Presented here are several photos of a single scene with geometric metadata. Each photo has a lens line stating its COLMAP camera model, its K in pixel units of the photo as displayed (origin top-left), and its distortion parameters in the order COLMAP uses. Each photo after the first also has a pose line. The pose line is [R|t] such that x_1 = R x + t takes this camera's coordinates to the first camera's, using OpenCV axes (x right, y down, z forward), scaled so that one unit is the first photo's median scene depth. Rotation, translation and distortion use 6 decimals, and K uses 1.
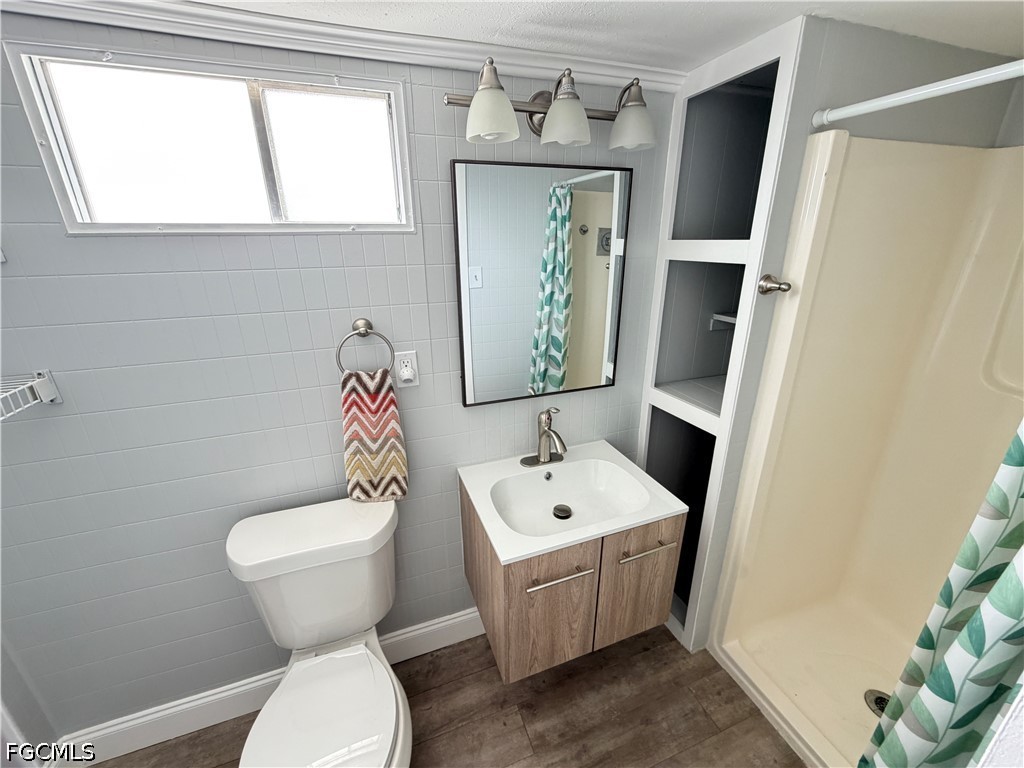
lens RADIAL K [[408.3, 0, 508.7], [0, 408.3, 382.8], [0, 0, 1]] dist [-0.000382, -0.000117]
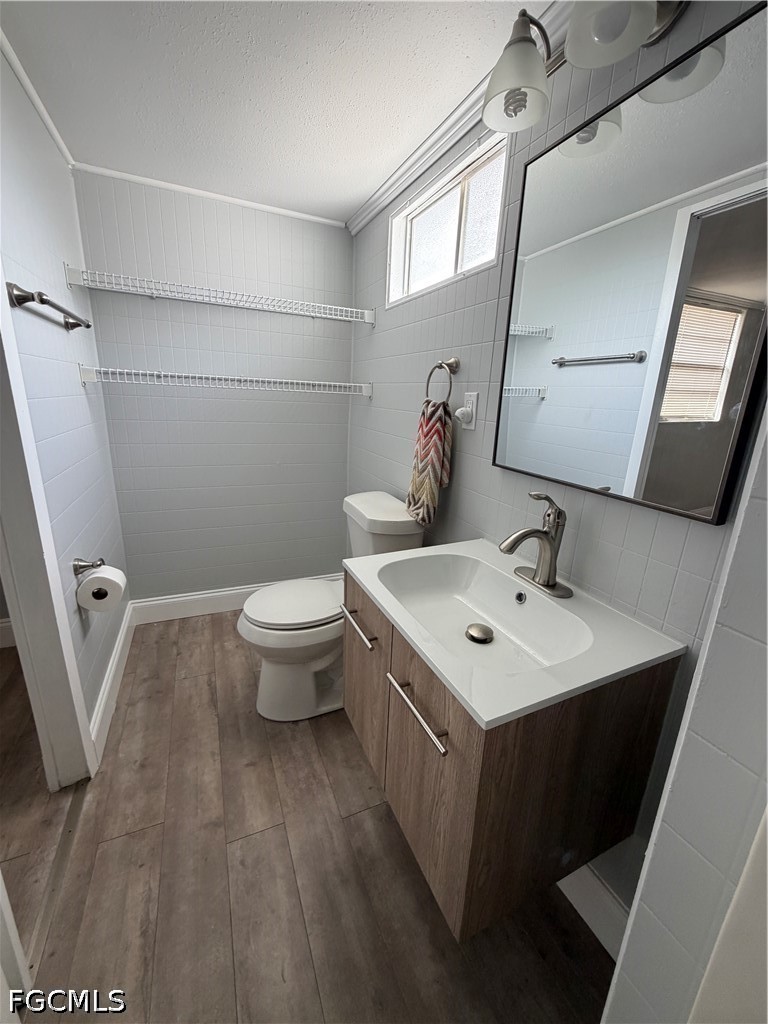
lens RADIAL K [[408.3, 0, 385.3], [0, 408.3, 506.4], [0, 0, 1]] dist [-0.000382, -0.000117]
pose [[0.072797, 0.278994, -0.957530, 0.856259], [-0.367371, 0.900073, 0.234323, 0.022430], [0.927221, 0.334711, 0.168017, 0.789151]]
